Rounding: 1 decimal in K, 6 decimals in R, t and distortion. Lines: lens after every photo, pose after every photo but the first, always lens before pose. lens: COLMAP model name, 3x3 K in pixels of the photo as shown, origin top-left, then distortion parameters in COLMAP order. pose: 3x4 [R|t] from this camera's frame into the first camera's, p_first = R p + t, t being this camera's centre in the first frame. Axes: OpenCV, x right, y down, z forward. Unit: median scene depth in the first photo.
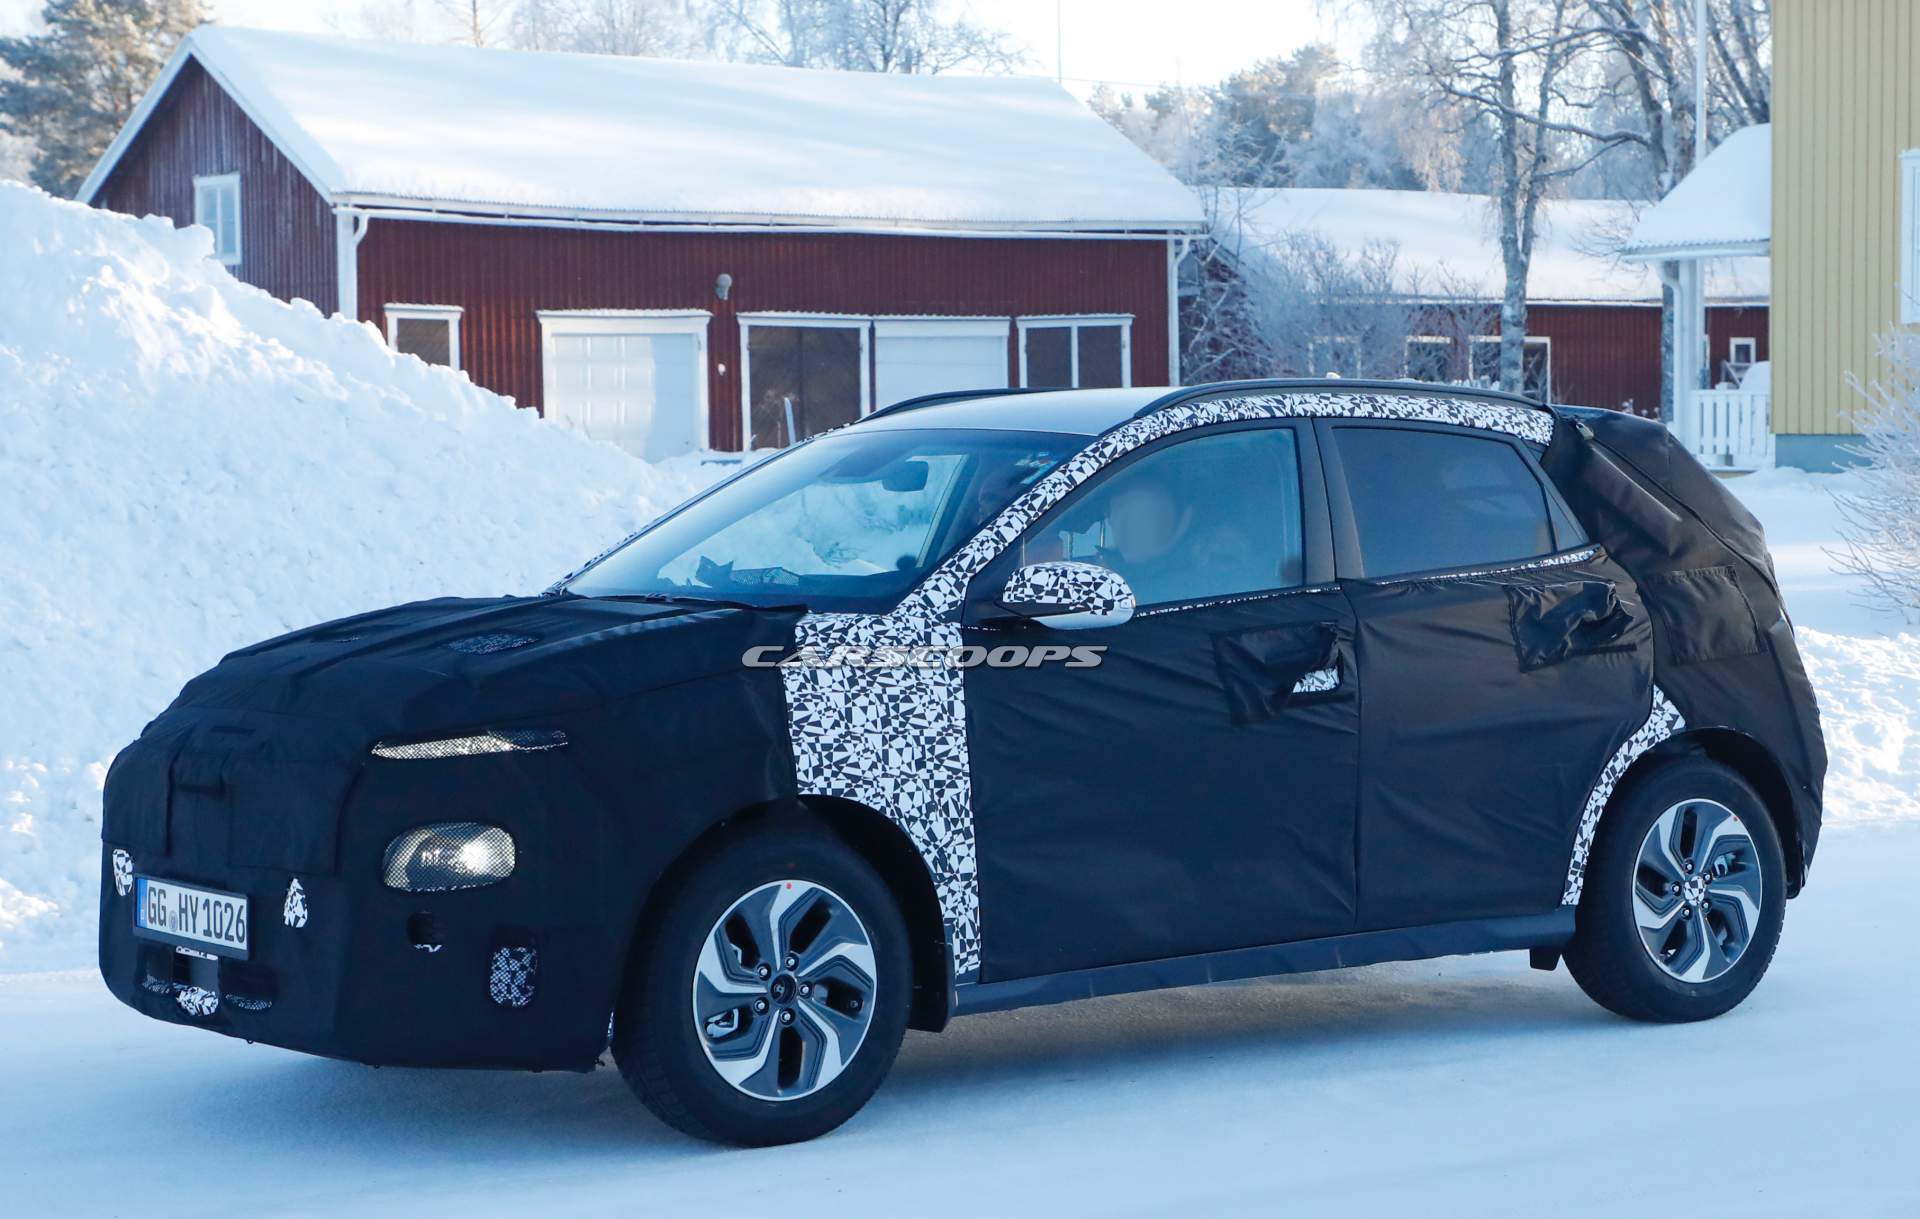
lens RADIAL K [[3542.8, 0, 968.0], [0, 3542.8, 709.7], [0, 0, 1]] dist [0.190324, 0.000000]
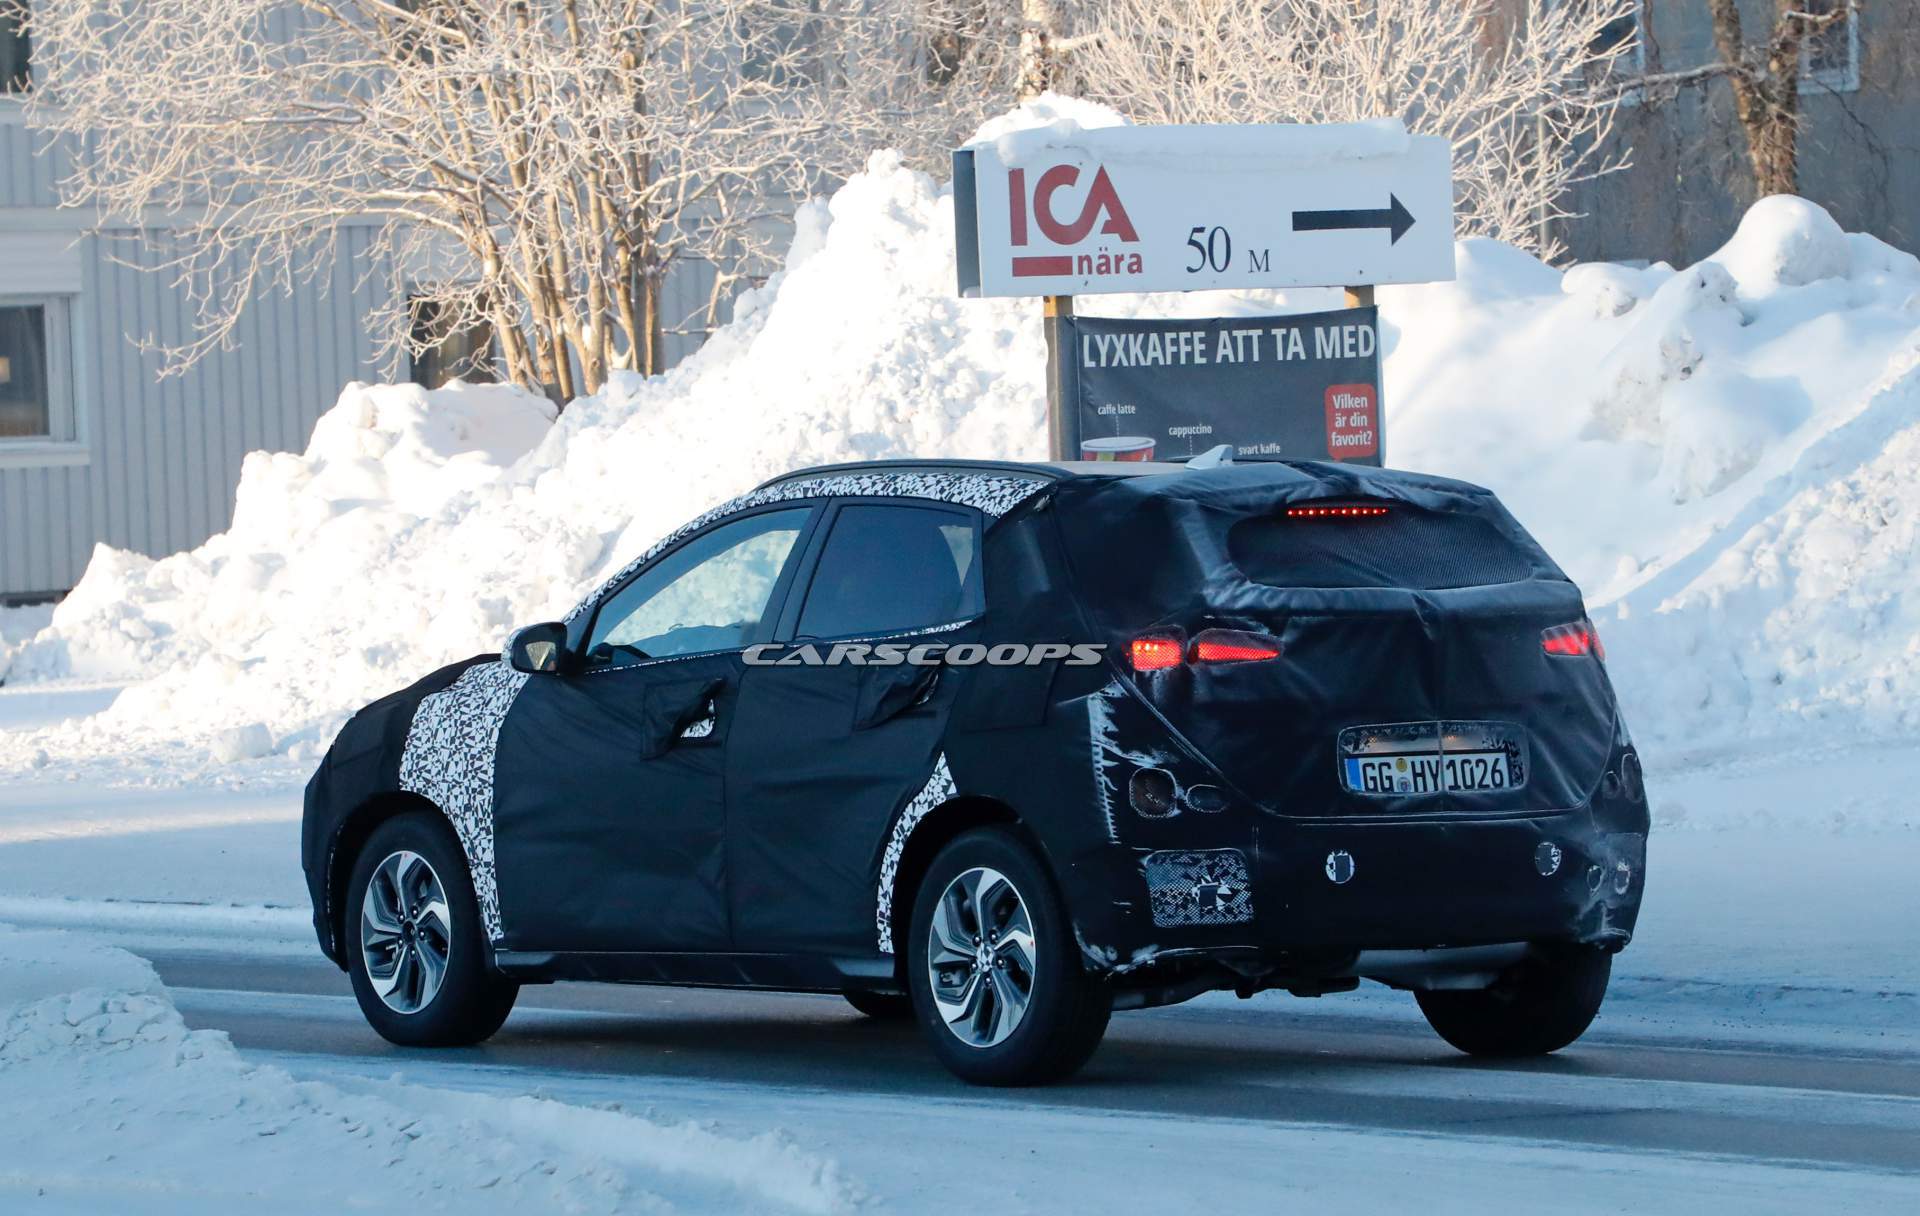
lens RADIAL K [[8939.9, 0, 855.3], [0, 8939.9, 693.6], [0, 0, 1]] dist [0.502152, 0.000000]
pose [[-0.008180, 0.023752, -0.999684, 3.225903], [-0.042850, 0.998791, 0.024082, -0.098265], [0.999048, 0.043033, -0.007152, 1.144997]]
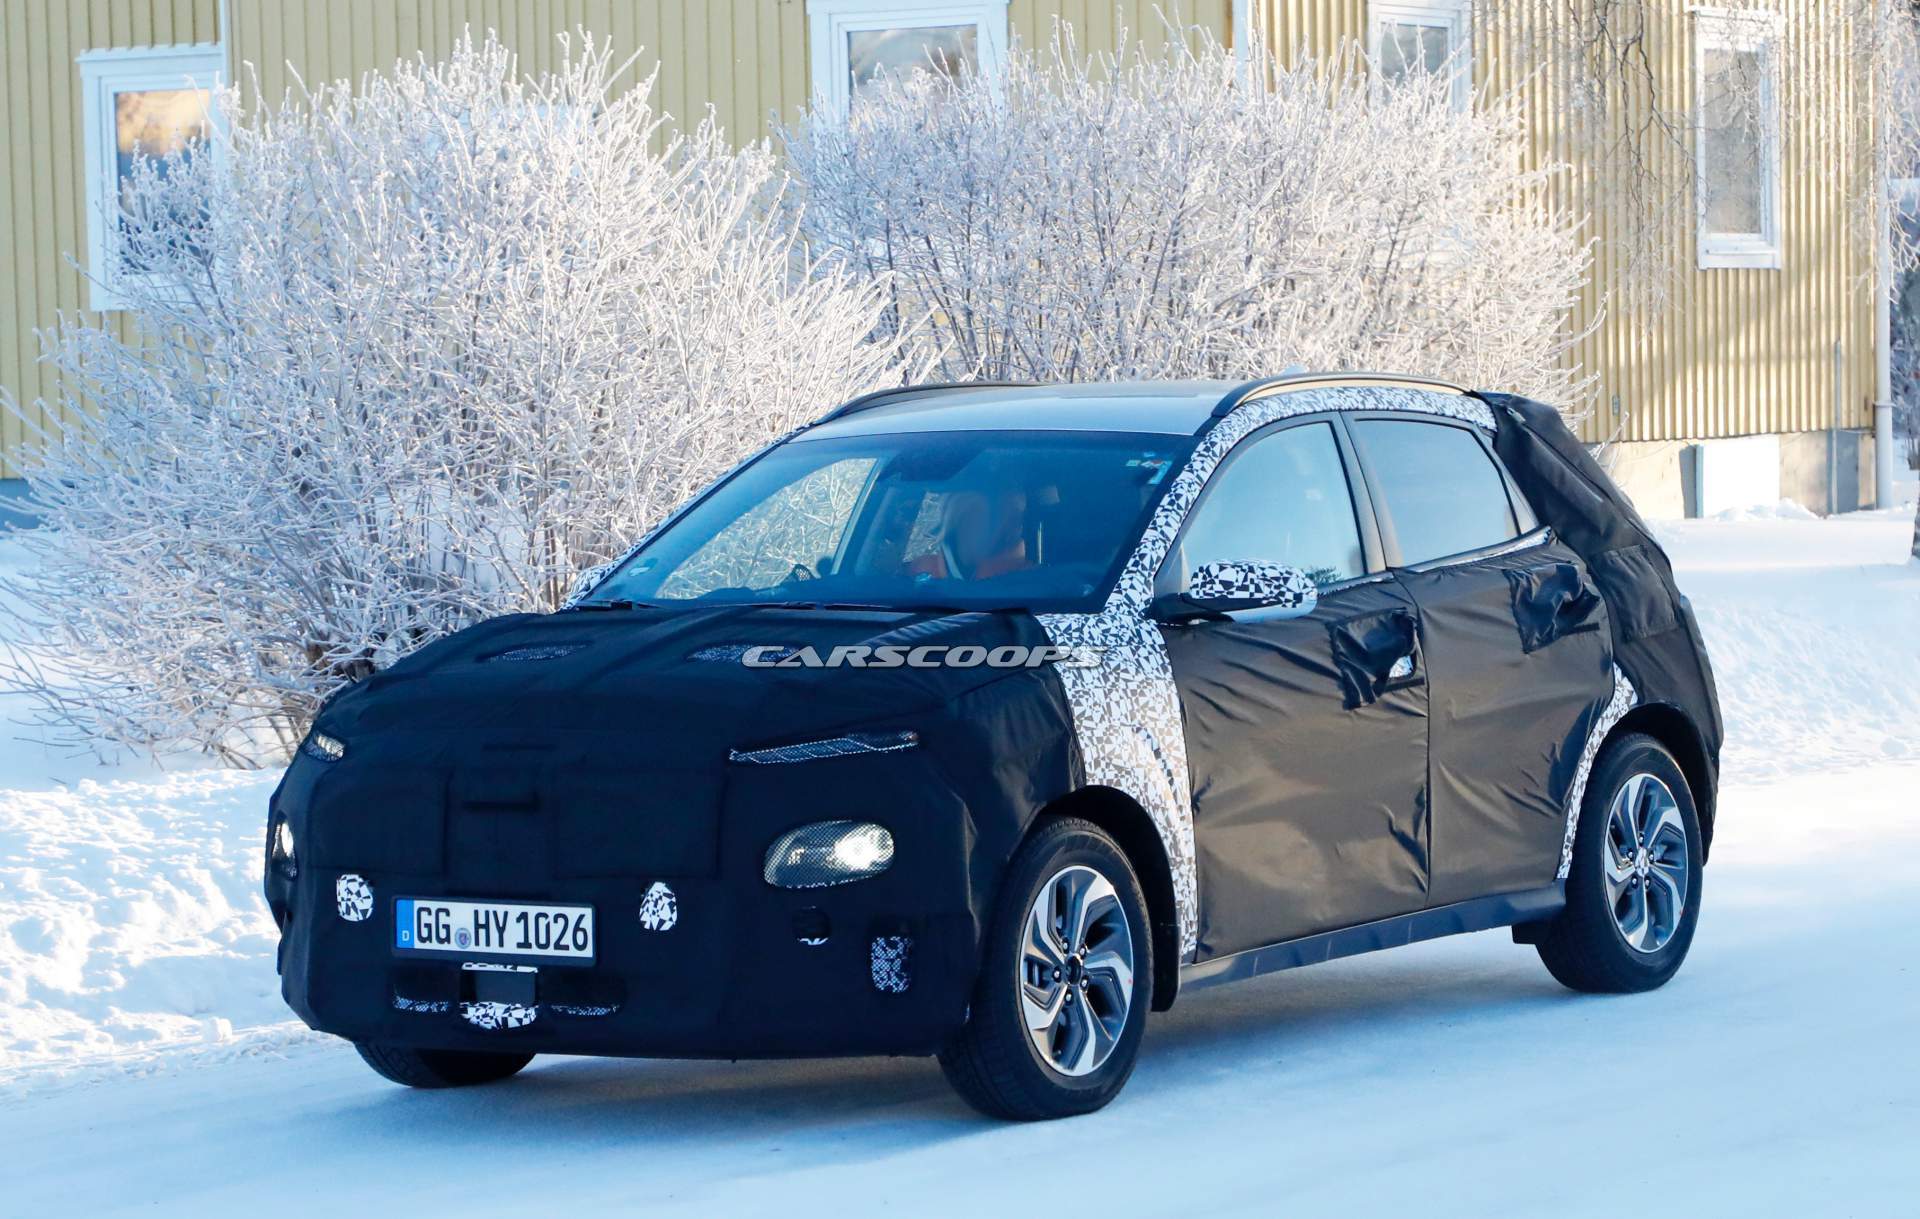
lens RADIAL K [[5805.8, 0, 944.8], [0, 5805.8, 604.1], [0, 0, 1]] dist [0.263245, 0.000000]
pose [[0.937959, -0.029181, 0.345517, -0.656062], [0.038480, 0.999058, -0.020083, 0.002955], [-0.344606, 0.032132, 0.938198, -0.589143]]
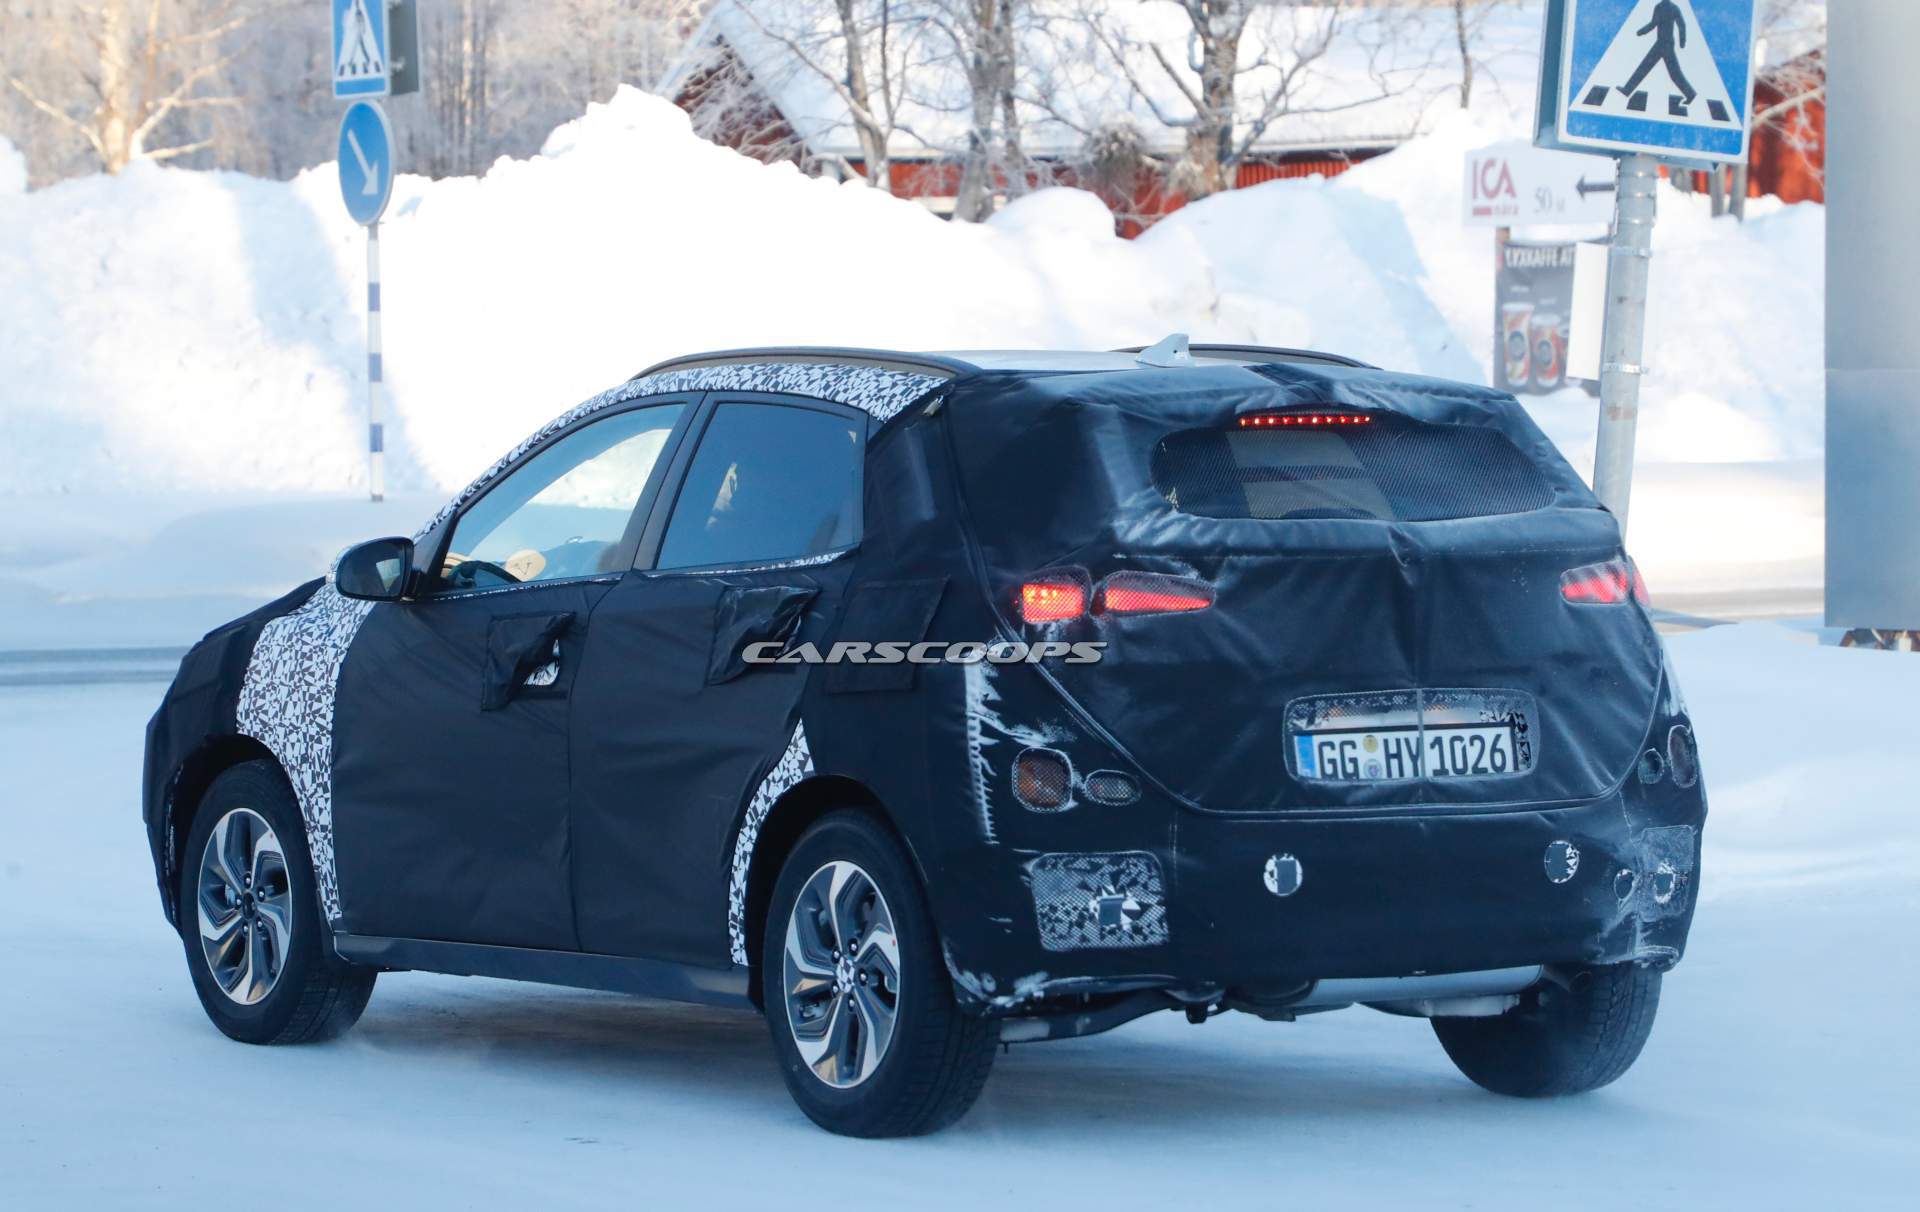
lens RADIAL K [[7752.9, 0, 967.4], [0, 7752.9, 602.1], [0, 0, 1]] dist [0.214517, 0.000000]
pose [[-0.076736, 0.040392, -0.996233, 2.283721], [-0.051821, 0.997667, 0.044441, -0.132962], [0.995704, 0.055036, -0.074464, 1.350702]]
